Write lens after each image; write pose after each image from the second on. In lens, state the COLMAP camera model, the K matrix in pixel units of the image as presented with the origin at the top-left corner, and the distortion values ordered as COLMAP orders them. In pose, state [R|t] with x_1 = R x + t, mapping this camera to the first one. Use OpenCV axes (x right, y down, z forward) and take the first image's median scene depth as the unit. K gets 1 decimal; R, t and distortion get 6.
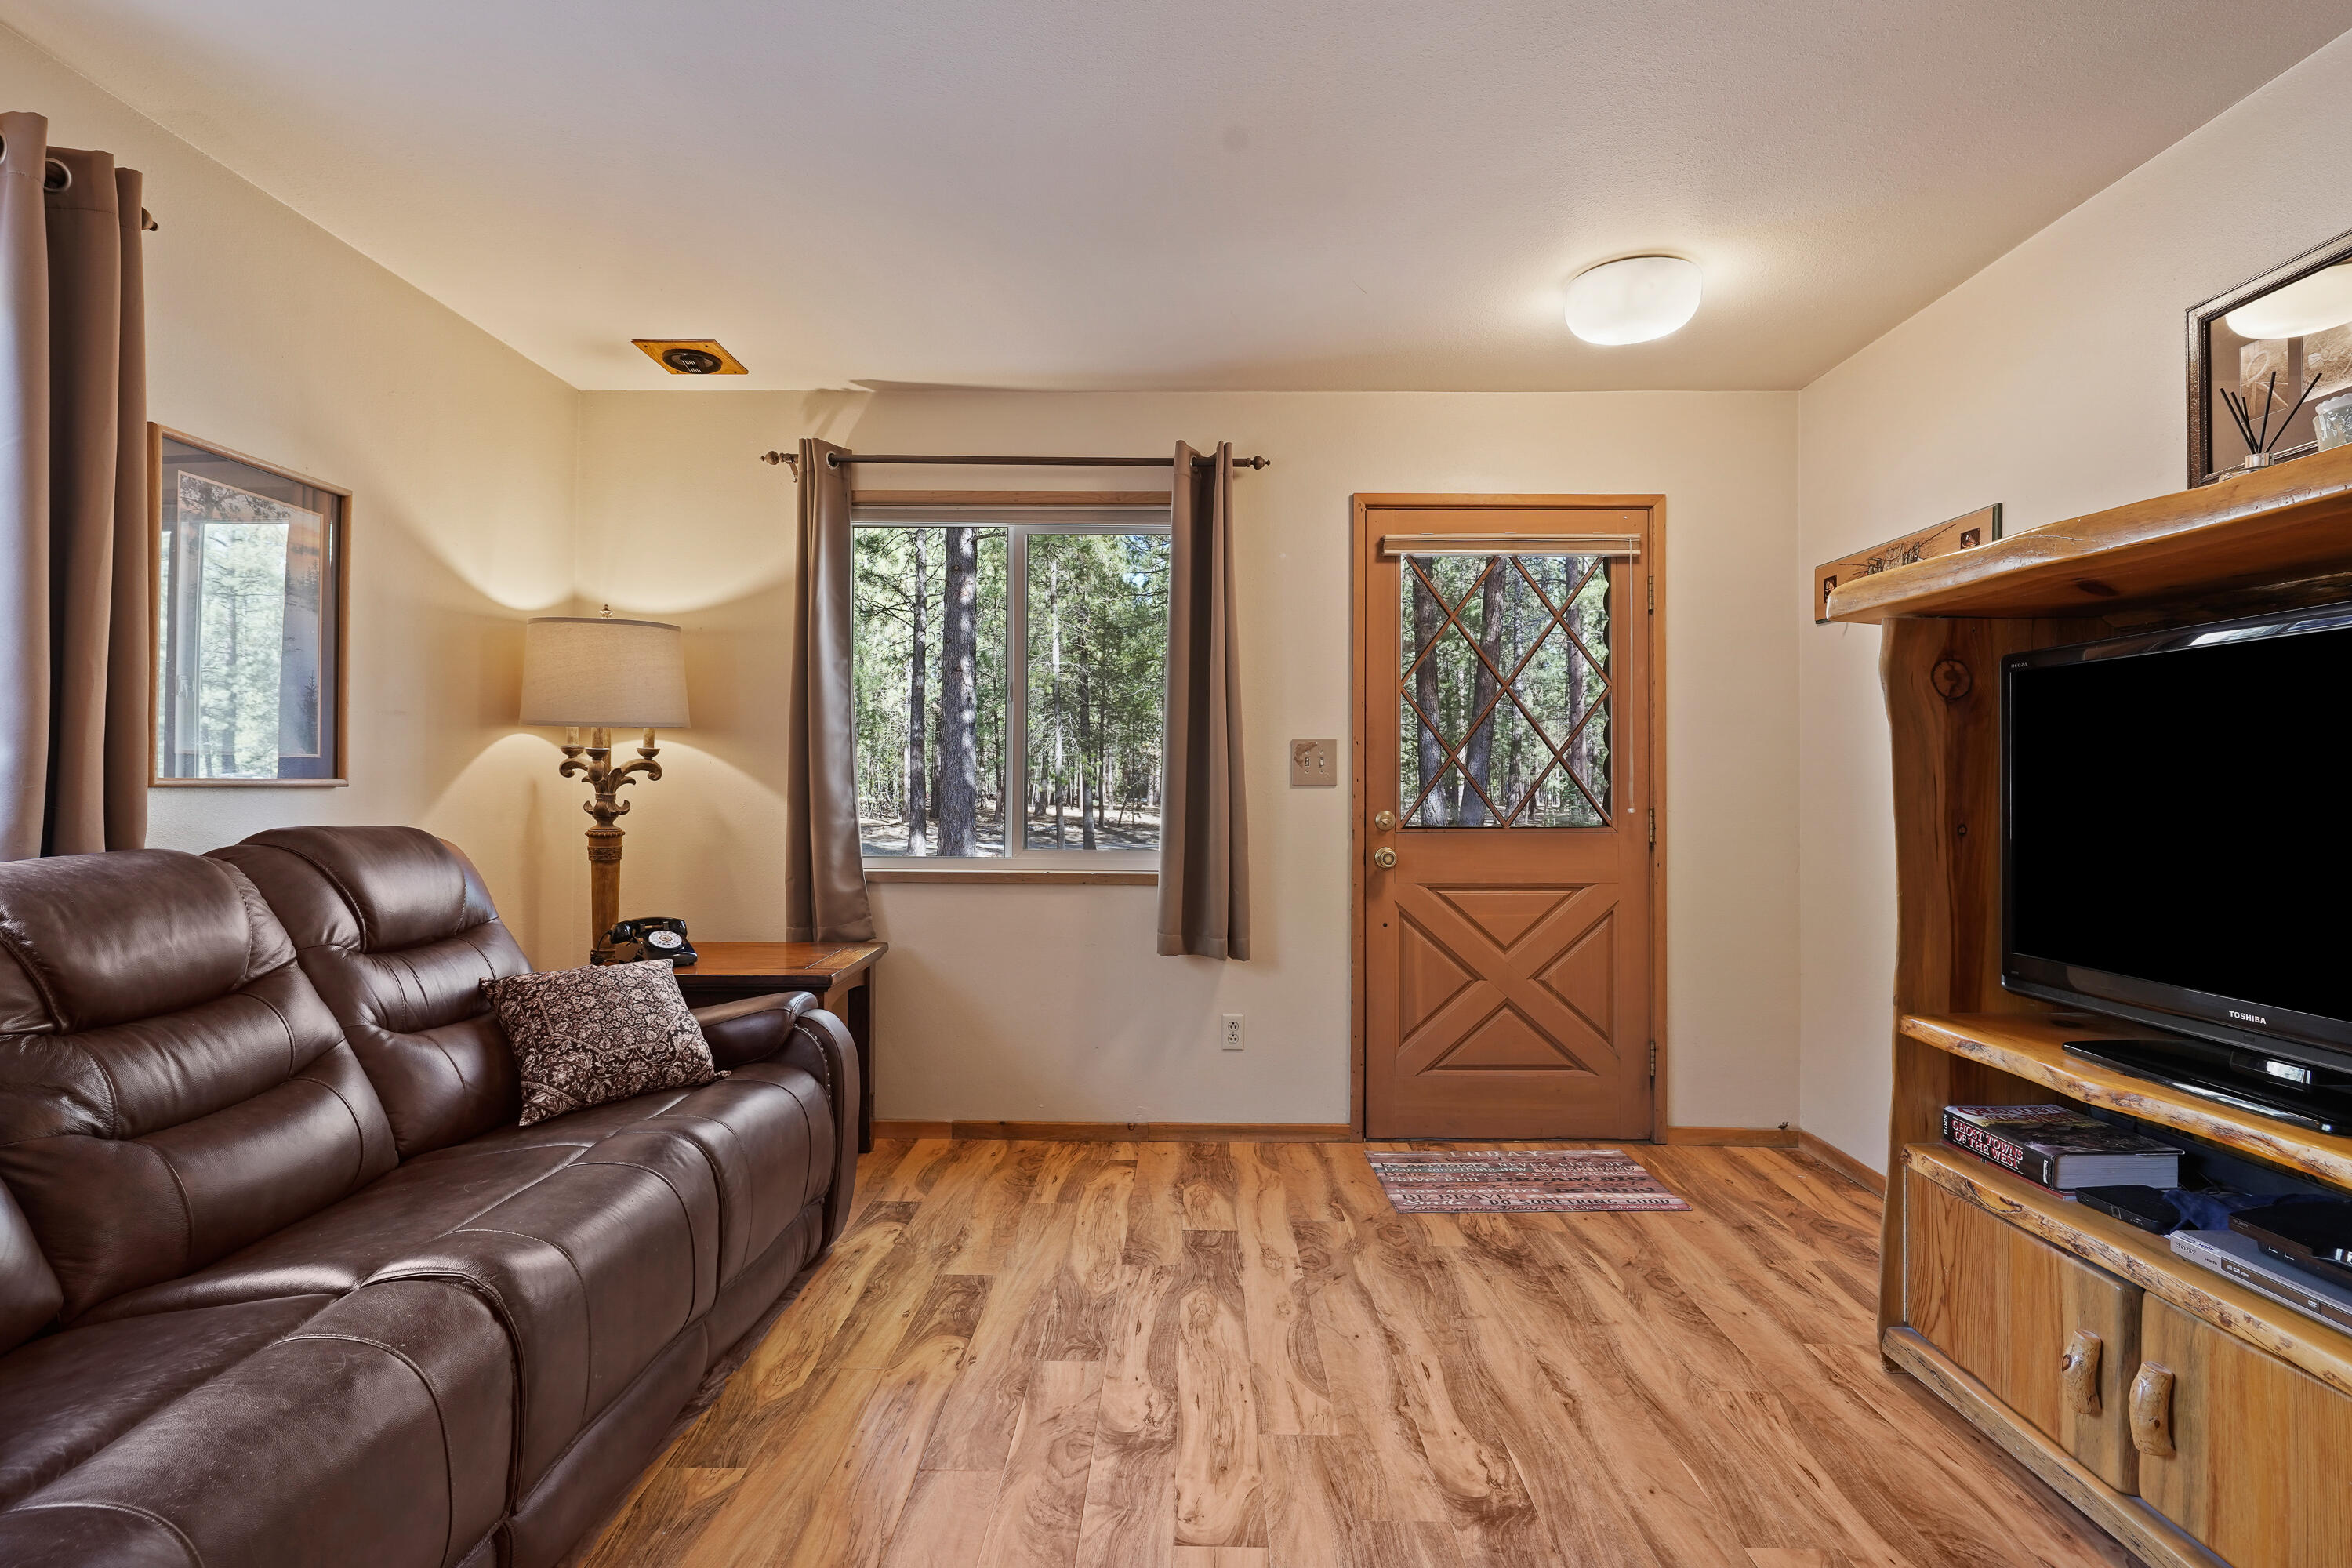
lens RADIAL K [[1131.9, 0, 1182.2], [0, 1131.9, 783.5], [0, 0, 1]] dist [-0.005954, 0.003595]
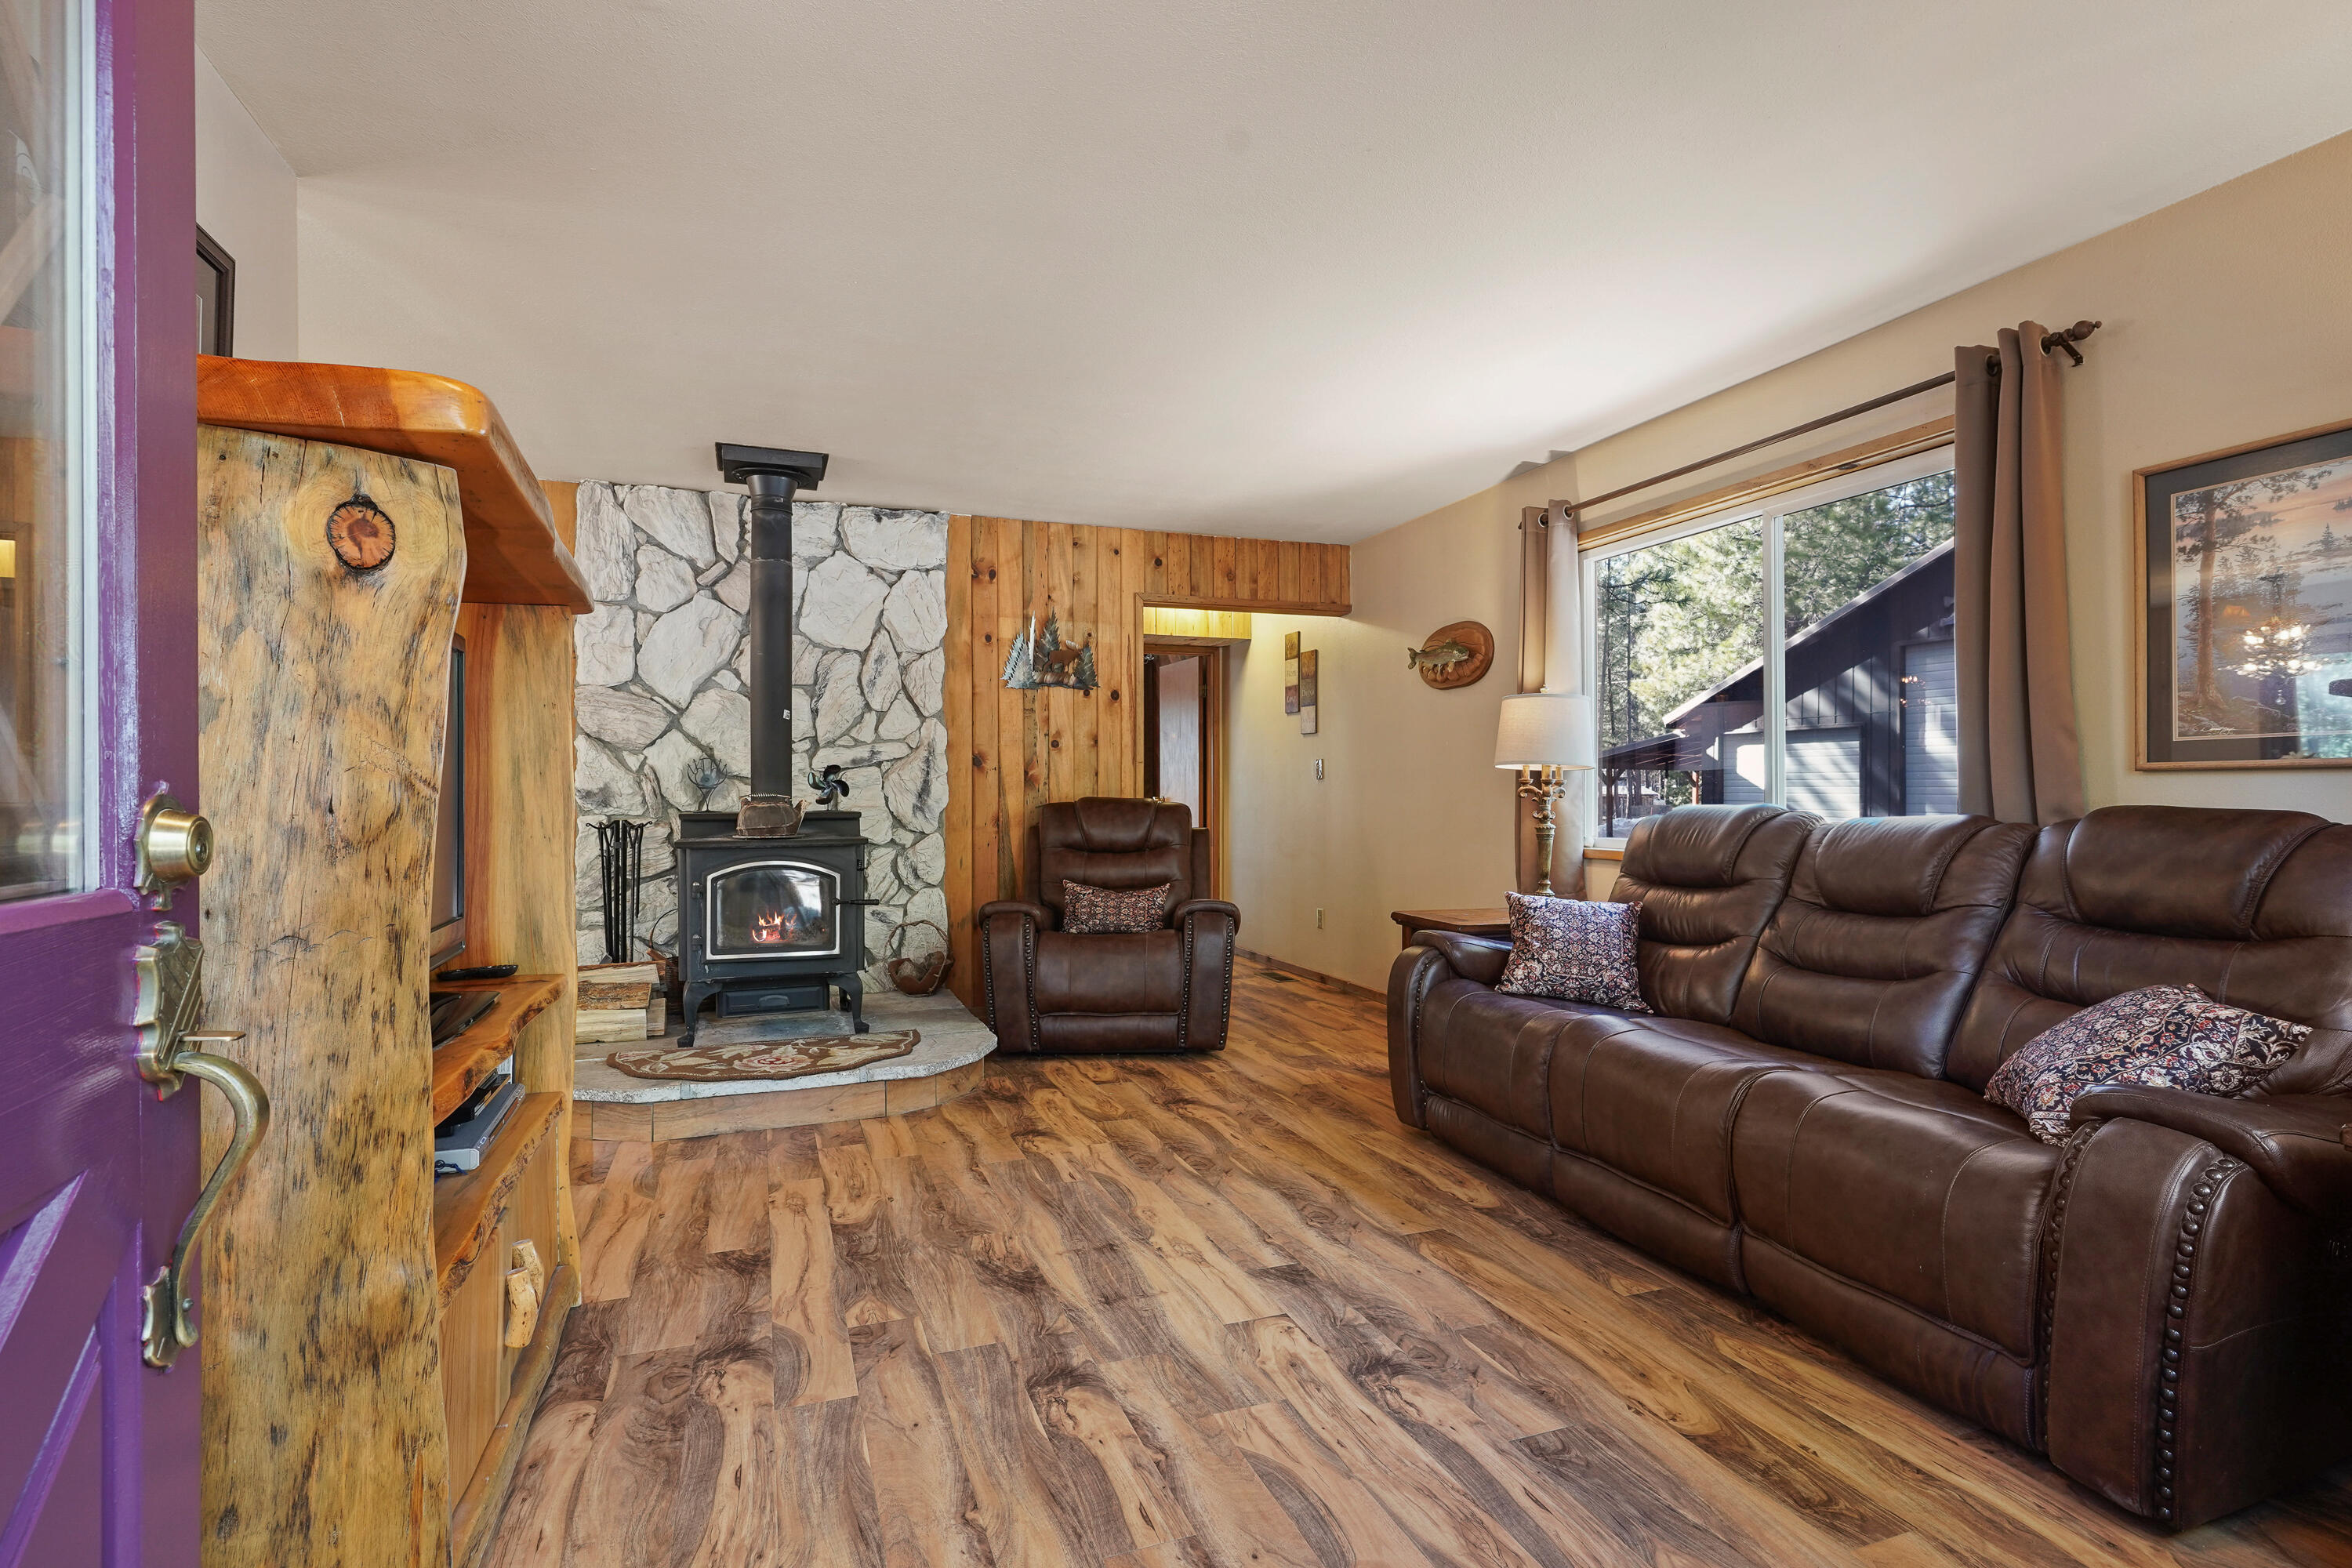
lens RADIAL K [[1131.9, 0, 1171.8], [0, 1131.9, 795.5], [0, 0, 1]] dist [-0.005954, 0.003595]
pose [[-0.935589, -0.003994, -0.353069, 0.411869], [-0.002210, 0.999983, -0.005456, 0.032790], [0.353085, -0.004325, -0.935581, 1.506686]]
